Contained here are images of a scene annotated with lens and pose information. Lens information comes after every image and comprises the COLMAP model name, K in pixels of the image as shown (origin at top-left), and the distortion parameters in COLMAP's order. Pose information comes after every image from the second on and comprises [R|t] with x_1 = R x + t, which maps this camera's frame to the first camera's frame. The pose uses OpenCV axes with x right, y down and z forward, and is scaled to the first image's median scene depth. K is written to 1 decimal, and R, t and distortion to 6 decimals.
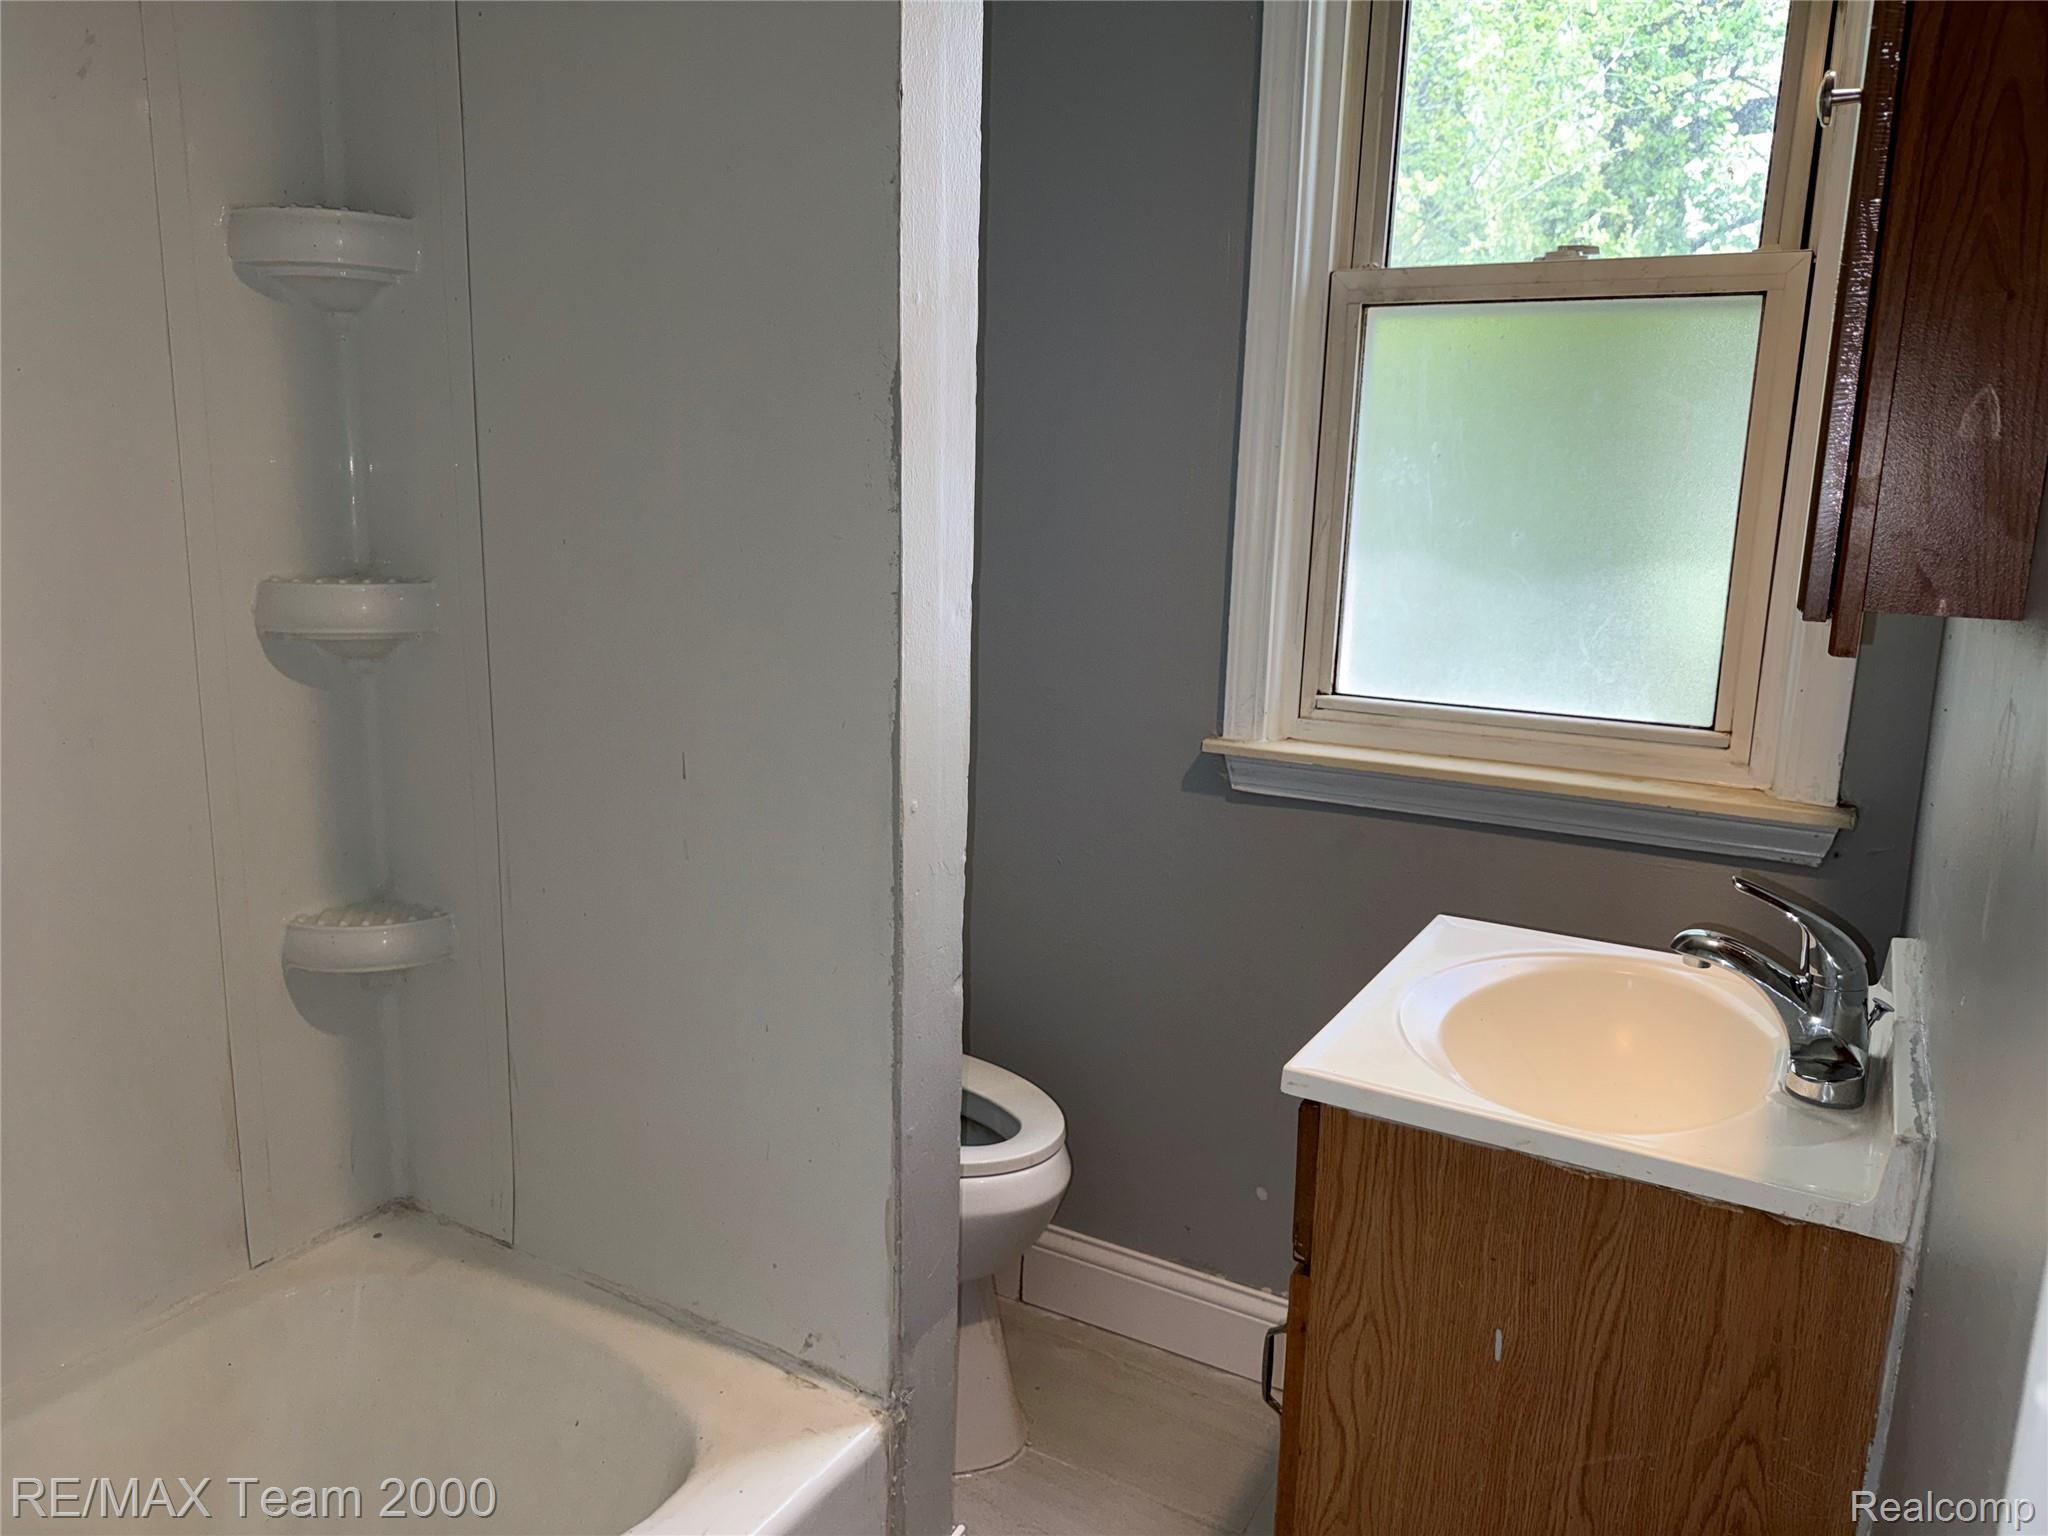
lens RADIAL K [[1470.4, 0, 1024.0], [0, 1470.4, 768.0], [0, 0, 1]] dist [-0.001328, -0.001770]
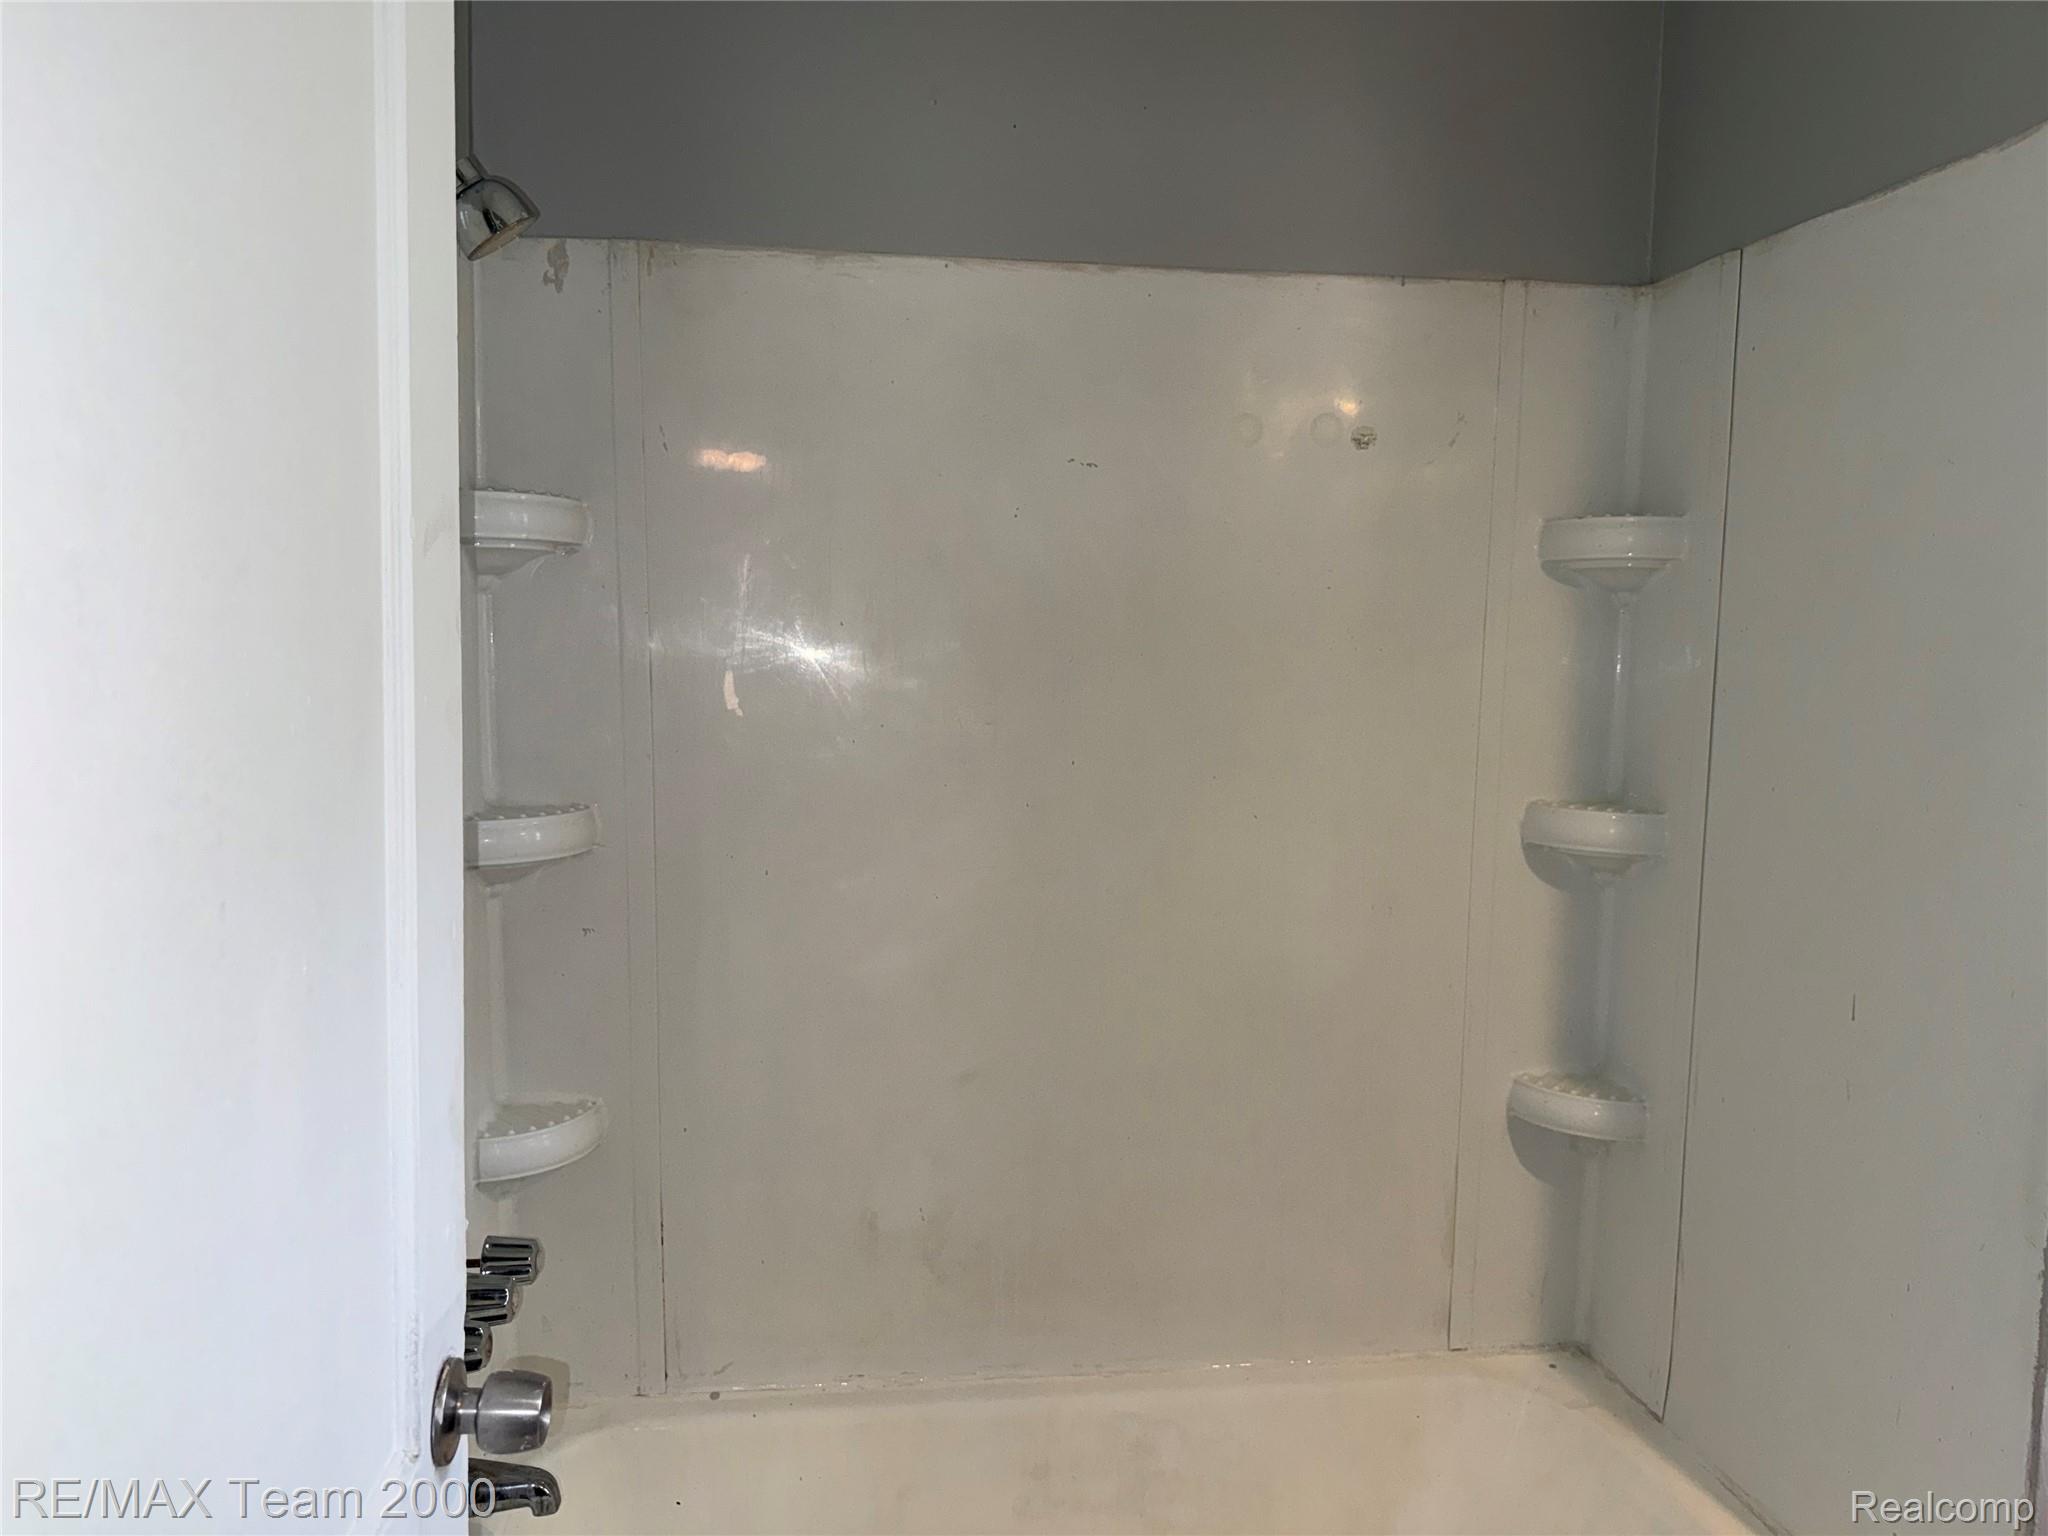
lens RADIAL K [[1430.6, 0, 1024.0], [0, 1430.6, 768.0], [0, 0, 1]] dist [-0.006201, -0.002412]
pose [[0.626299, 0.054603, -0.777668, 0.157539], [-0.164164, 0.984413, -0.063091, -0.006741], [0.762102, 0.167179, 0.625501, -0.105610]]
